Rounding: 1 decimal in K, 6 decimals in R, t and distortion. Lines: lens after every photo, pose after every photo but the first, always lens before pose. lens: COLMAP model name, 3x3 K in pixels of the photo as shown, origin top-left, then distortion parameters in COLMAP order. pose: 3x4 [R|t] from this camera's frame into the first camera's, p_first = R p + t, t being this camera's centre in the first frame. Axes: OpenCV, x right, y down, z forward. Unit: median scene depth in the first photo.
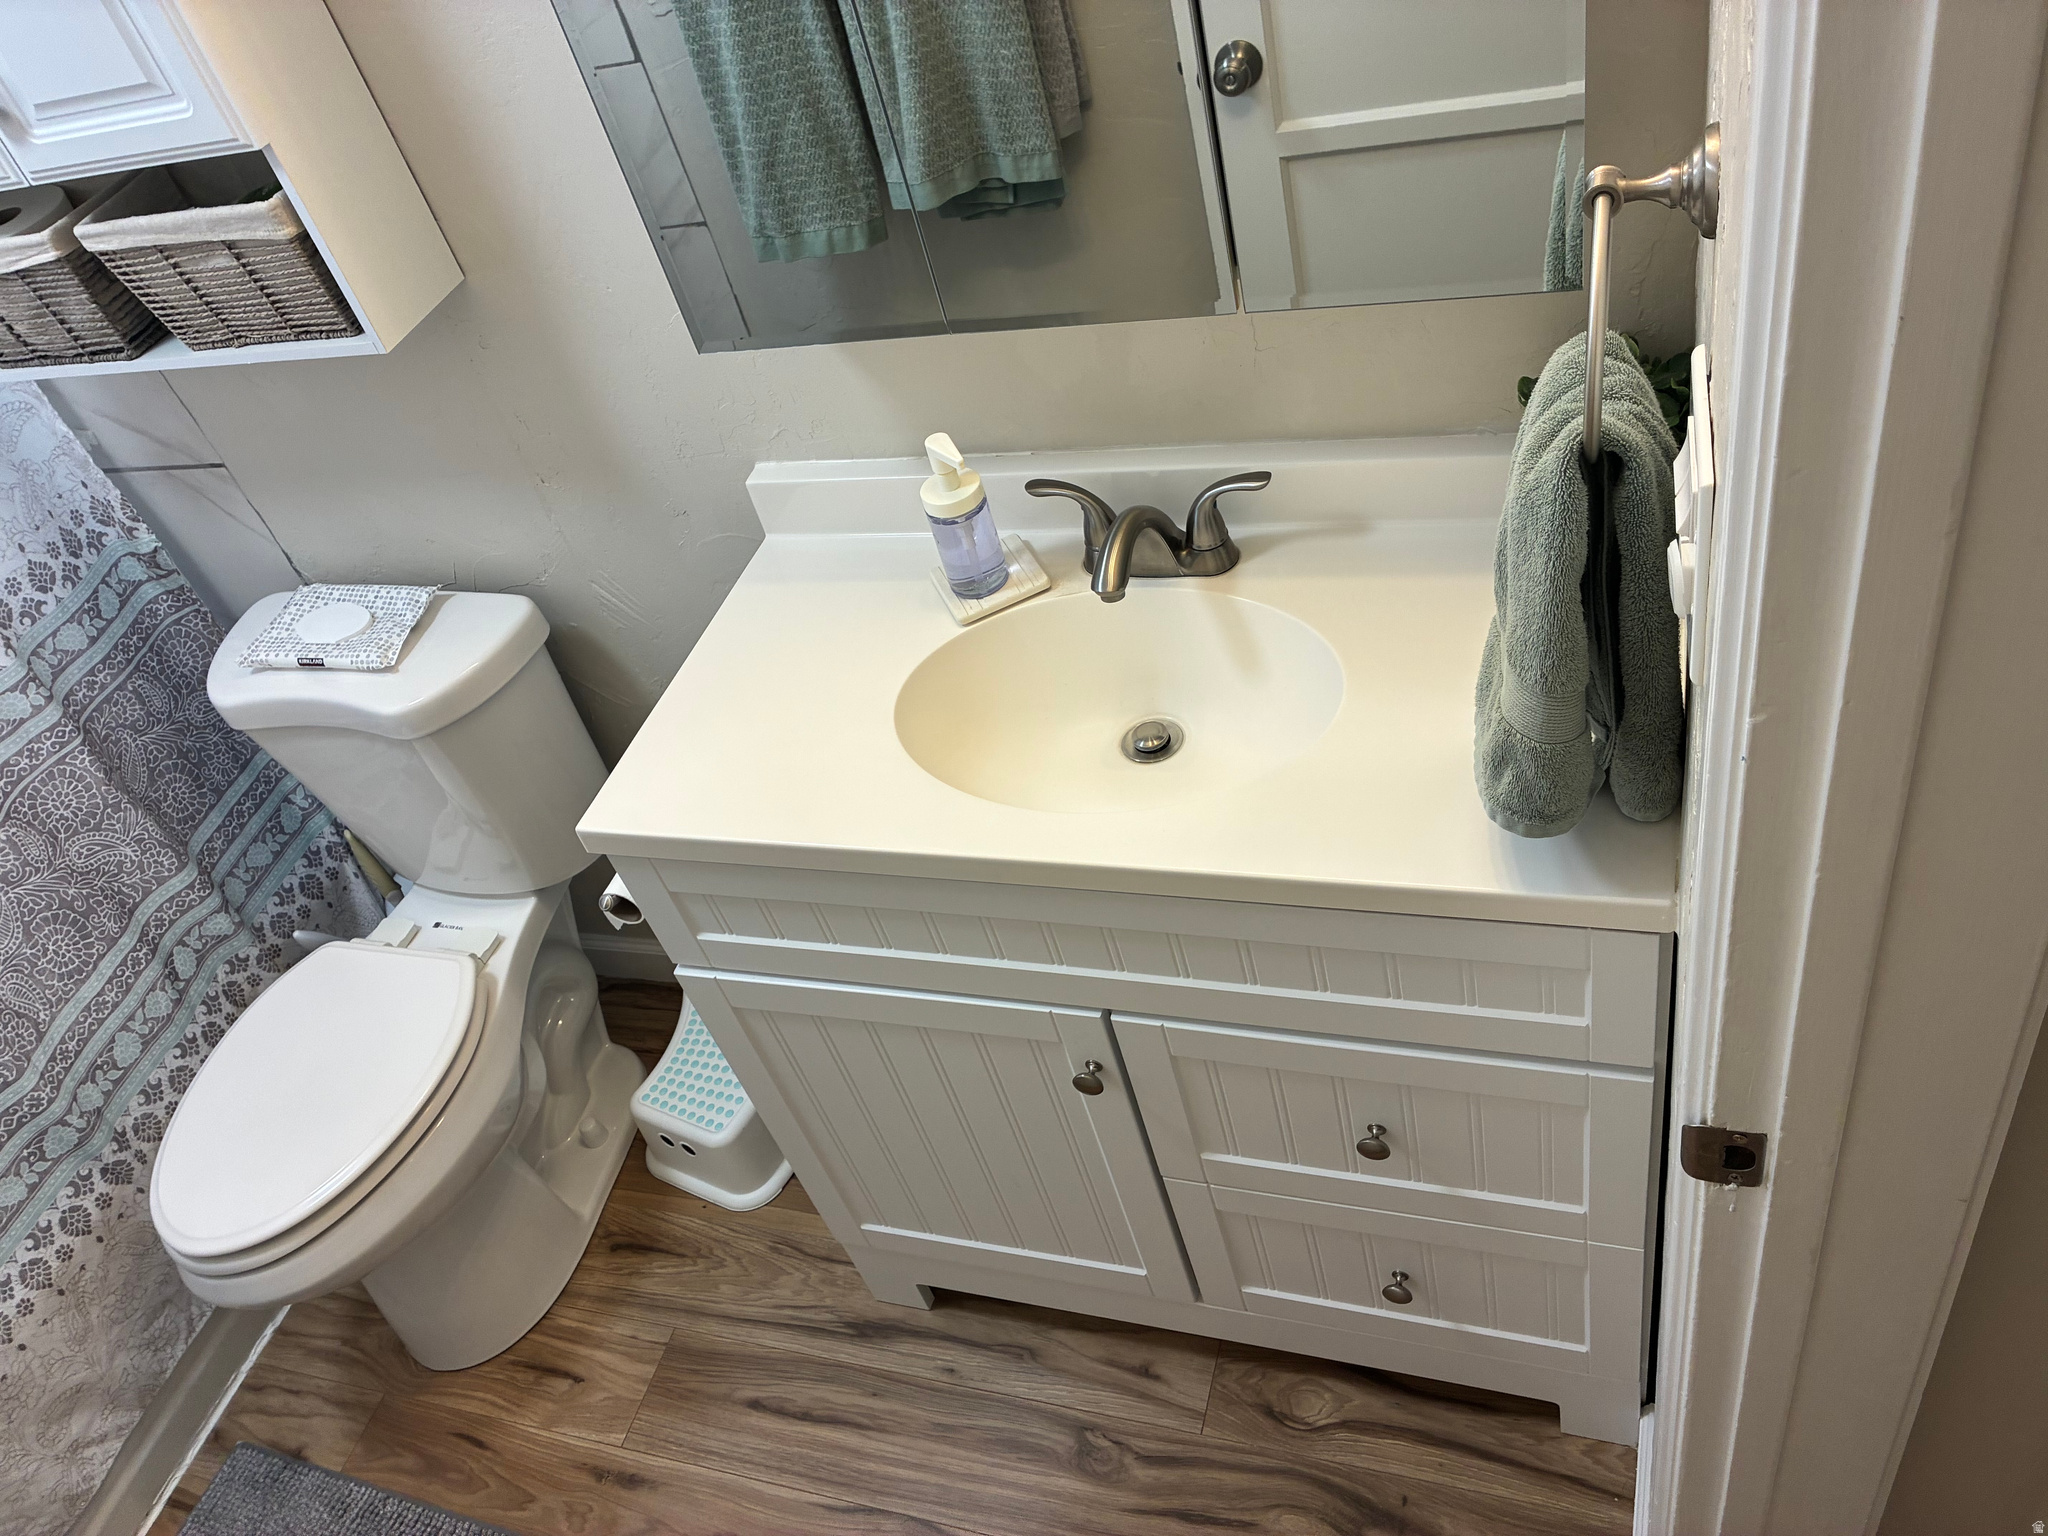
lens RADIAL K [[1565.5, 0, 1024.0], [0, 1565.5, 768.0], [0, 0, 1]] dist [0.035888, -0.030487]
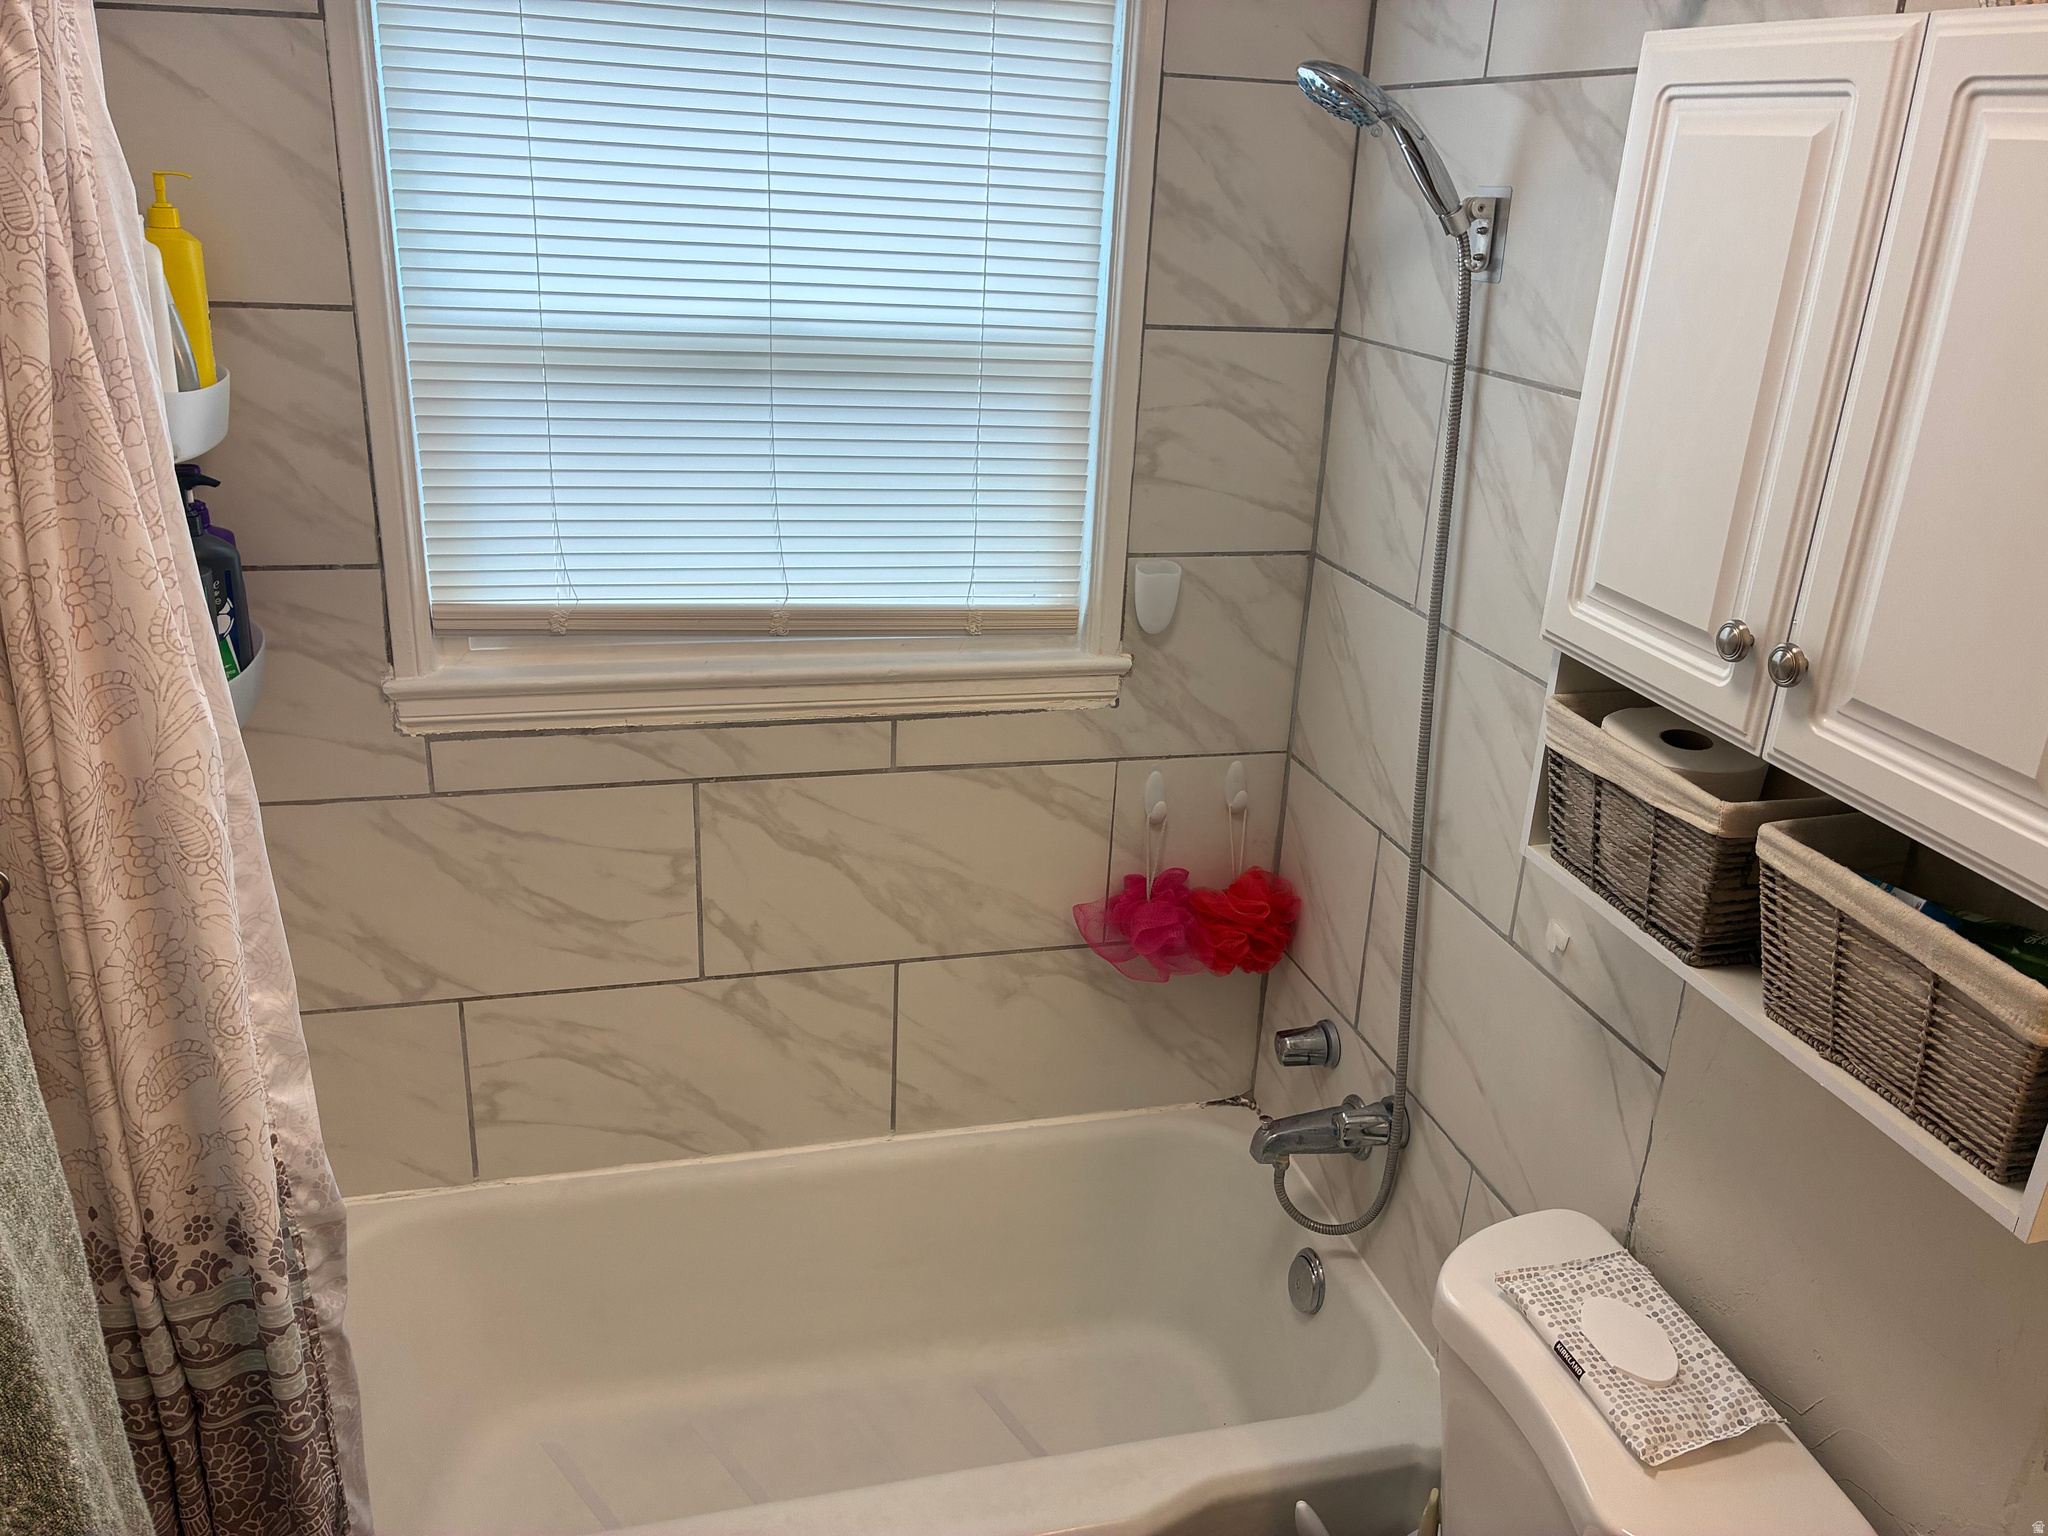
lens RADIAL K [[1565.5, 0, 1024.0], [0, 1565.5, 768.0], [0, 0, 1]] dist [0.035888, -0.030487]
pose [[0.509513, 0.543914, -0.666749, -0.274926], [-0.697206, 0.715086, 0.050557, -0.142507], [0.504282, 0.439102, 0.743566, 0.227369]]
